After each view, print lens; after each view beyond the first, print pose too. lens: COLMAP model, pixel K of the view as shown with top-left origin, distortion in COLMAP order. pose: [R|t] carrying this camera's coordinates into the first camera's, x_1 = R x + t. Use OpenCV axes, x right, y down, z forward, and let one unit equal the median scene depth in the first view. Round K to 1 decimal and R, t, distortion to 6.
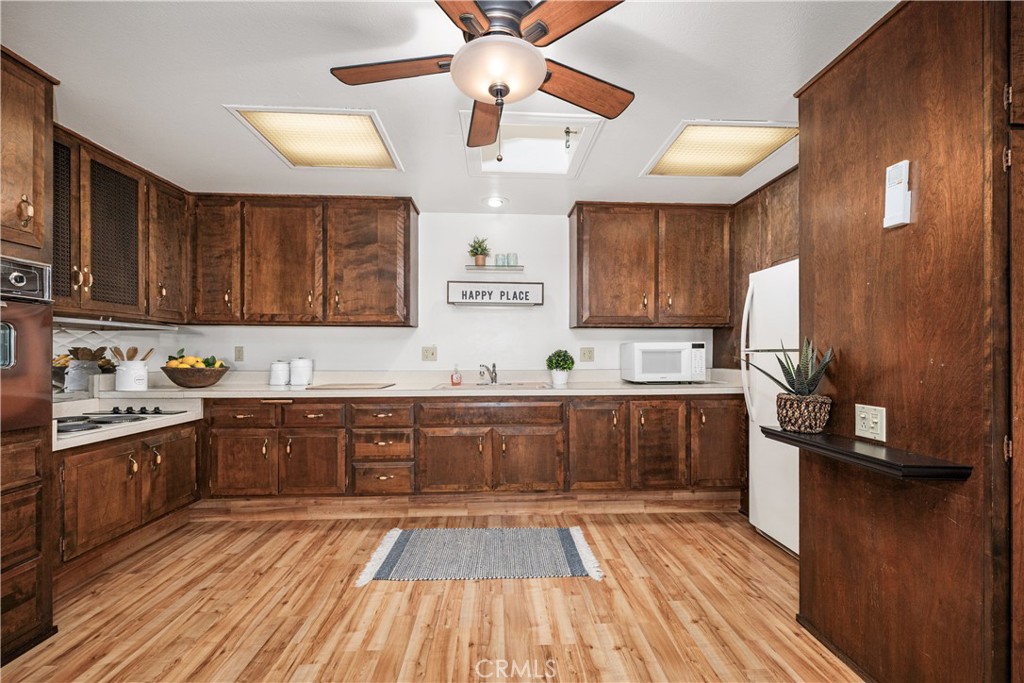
lens RADIAL K [[412.1, 0, 515.3], [0, 412.1, 354.7], [0, 0, 1]] dist [-0.000589, 0.000363]
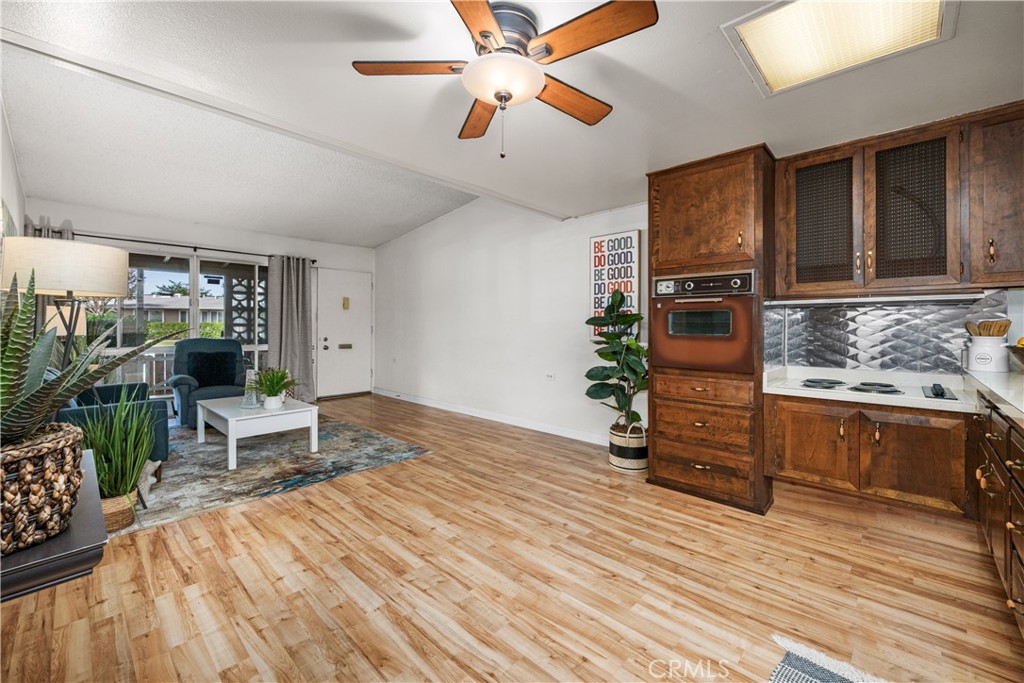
lens RADIAL K [[419.9, 0, 506.0], [0, 419.9, 326.8], [0, 0, 1]] dist [-0.000515, -0.000072]
pose [[-0.728074, -0.004496, -0.685483, 0.377607], [-0.005384, 0.999985, -0.000840, 0.001478], [0.685477, 0.003079, -0.728088, 0.923903]]
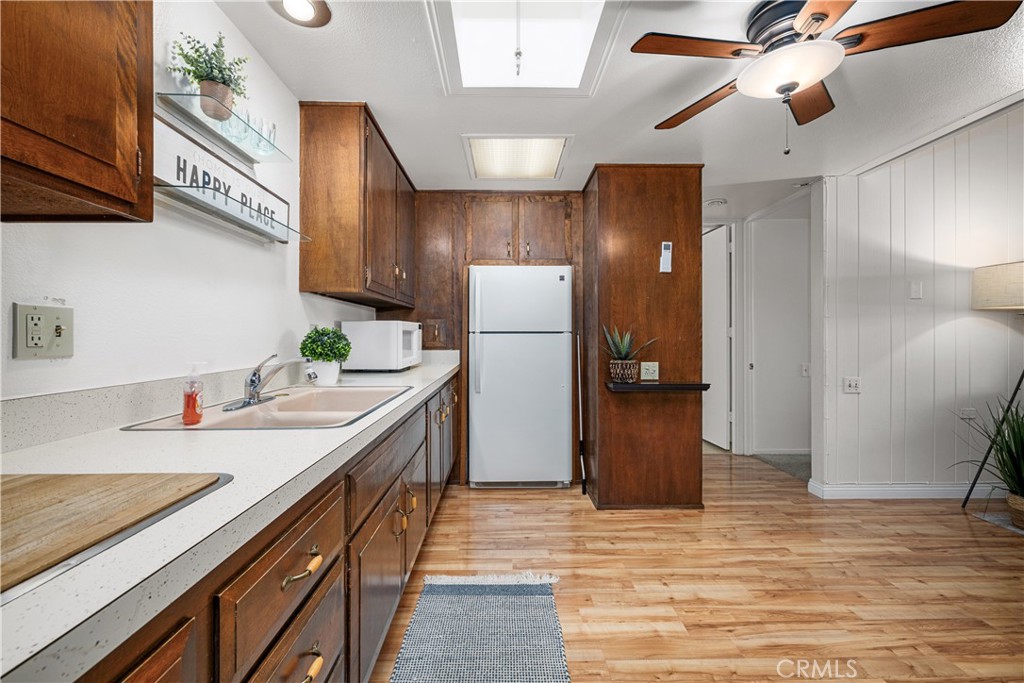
lens RADIAL K [[414.4, 0, 507.9], [0, 414.4, 336.7], [0, 0, 1]] dist [-0.000450, 0.000108]
pose [[0.035943, -0.000705, 0.999354, -0.566875], [0.002398, 0.999997, 0.000619, 0.001586], [-0.999351, 0.002374, 0.035944, 0.837529]]
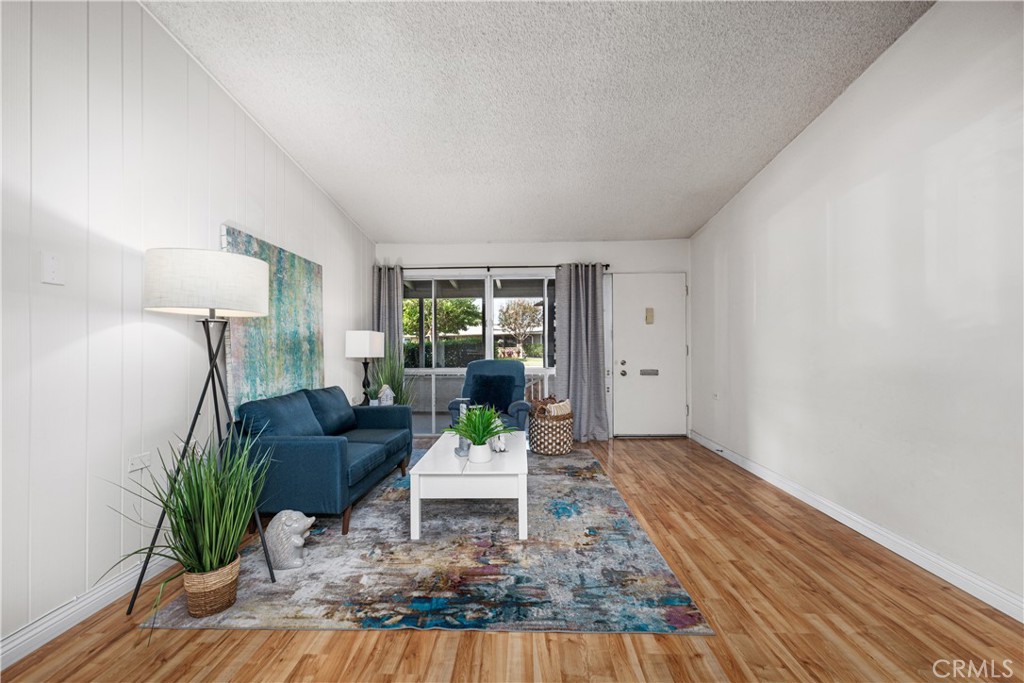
lens RADIAL K [[412.1, 0, 511.0], [0, 412.1, 344.4], [0, 0, 1]] dist [-0.000458, -0.000193]
pose [[-0.996623, 0.005199, 0.081944, -0.171924], [0.004775, 0.999974, -0.005366, 0.000742], [-0.081970, -0.004957, -0.996622, 0.362349]]
